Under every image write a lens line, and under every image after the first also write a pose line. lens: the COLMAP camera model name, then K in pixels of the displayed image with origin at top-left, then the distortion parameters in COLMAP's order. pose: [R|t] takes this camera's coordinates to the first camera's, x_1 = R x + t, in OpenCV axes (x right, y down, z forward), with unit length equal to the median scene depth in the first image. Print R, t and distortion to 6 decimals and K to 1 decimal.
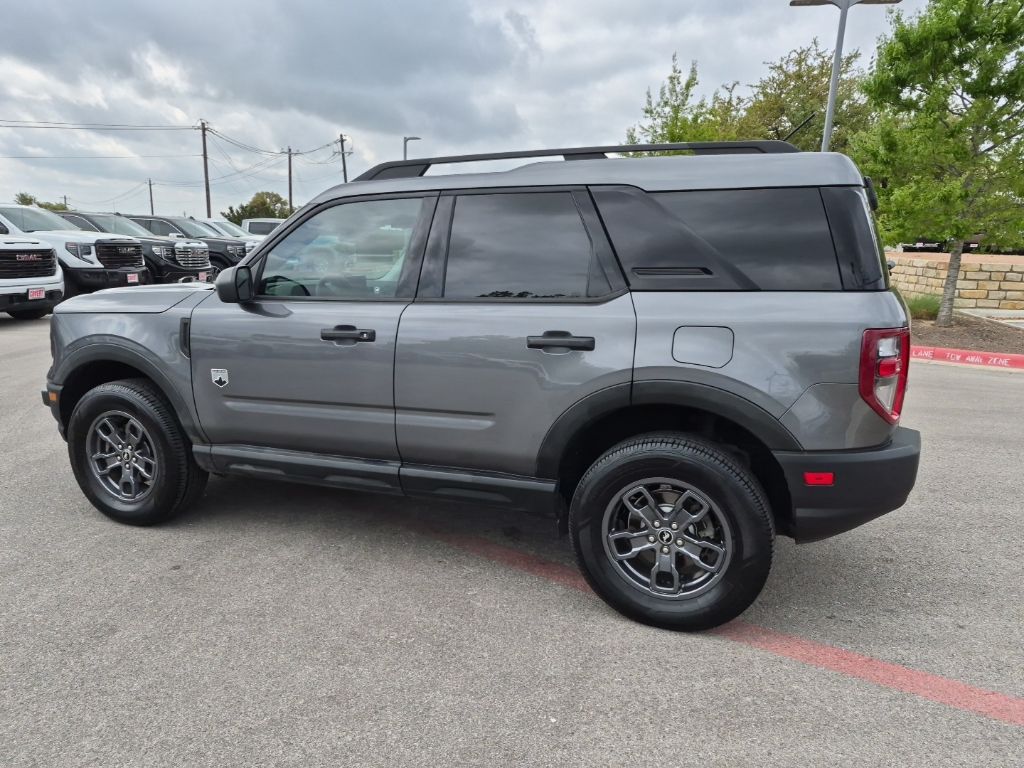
lens RADIAL K [[714.1, 0, 506.3], [0, 714.1, 365.8], [0, 0, 1]] dist [0.067093, -0.069429]
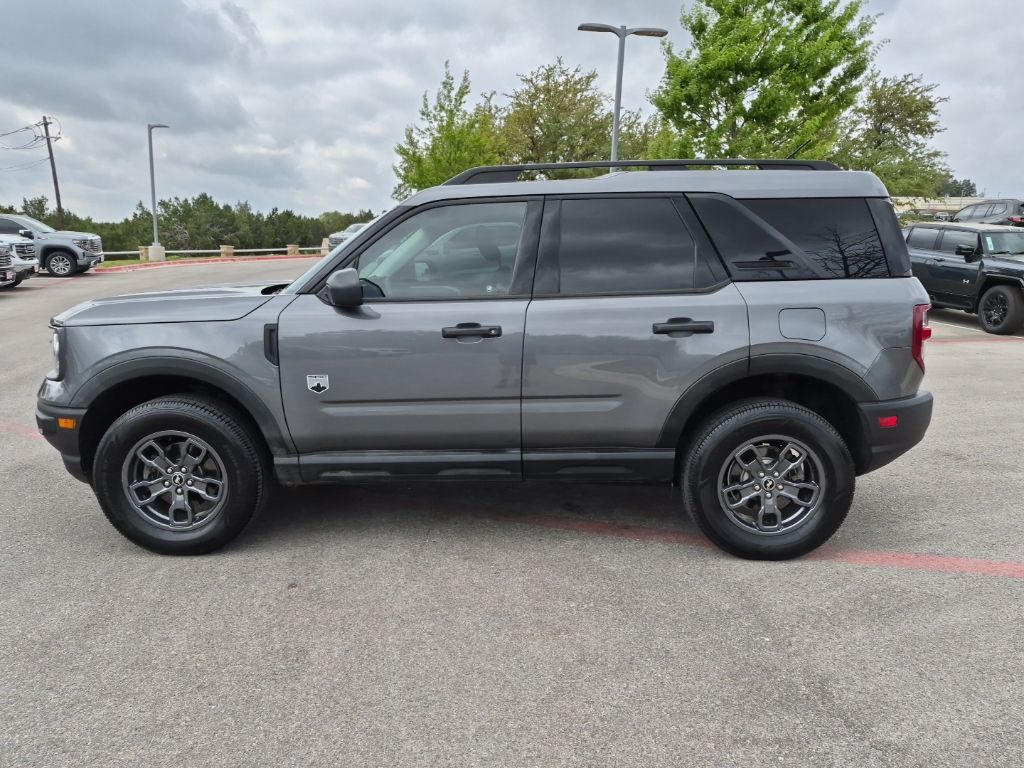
lens RADIAL K [[714.1, 0, 506.3], [0, 714.1, 365.8], [0, 0, 1]] dist [0.067093, -0.069429]
pose [[0.936773, -0.063908, 0.344054, -0.492493], [0.063693, 0.997898, 0.011938, -0.002798], [-0.344093, 0.010731, 0.938874, 0.010978]]
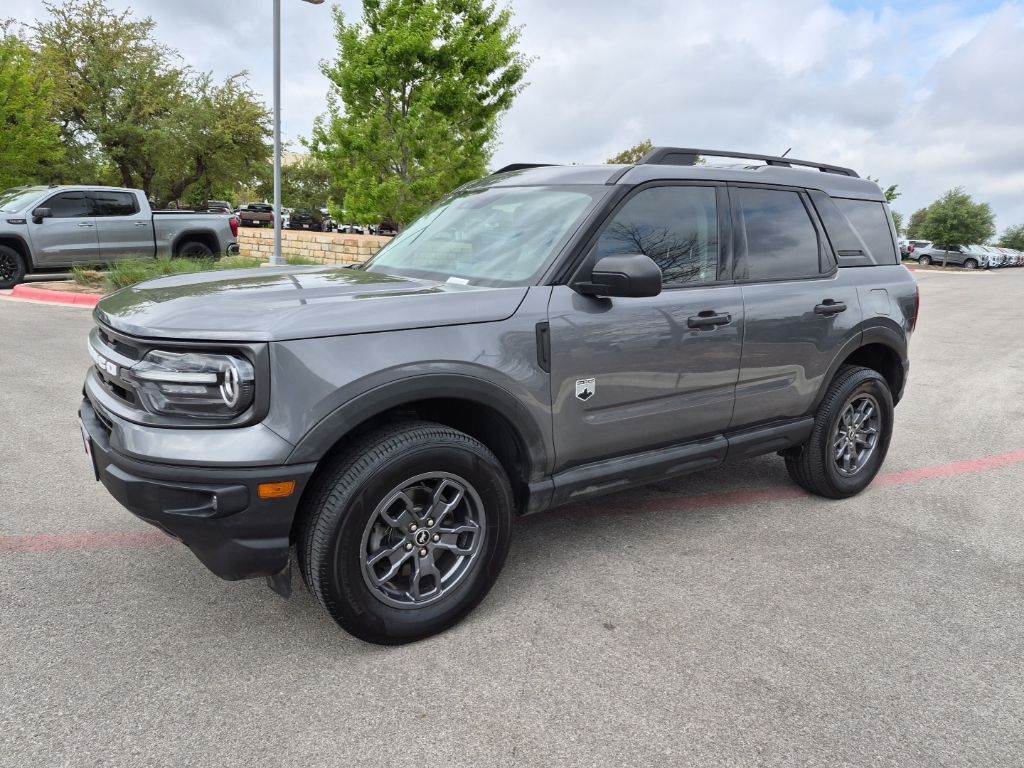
lens RADIAL K [[721.3, 0, 511.3], [0, 721.3, 366.3], [0, 0, 1]] dist [0.071829, -0.062867]
pose [[0.541351, -0.140240, 0.829019, -1.131402], [0.112225, 0.989221, 0.094057, -0.097556], [-0.833274, 0.042119, 0.551254, 0.616566]]
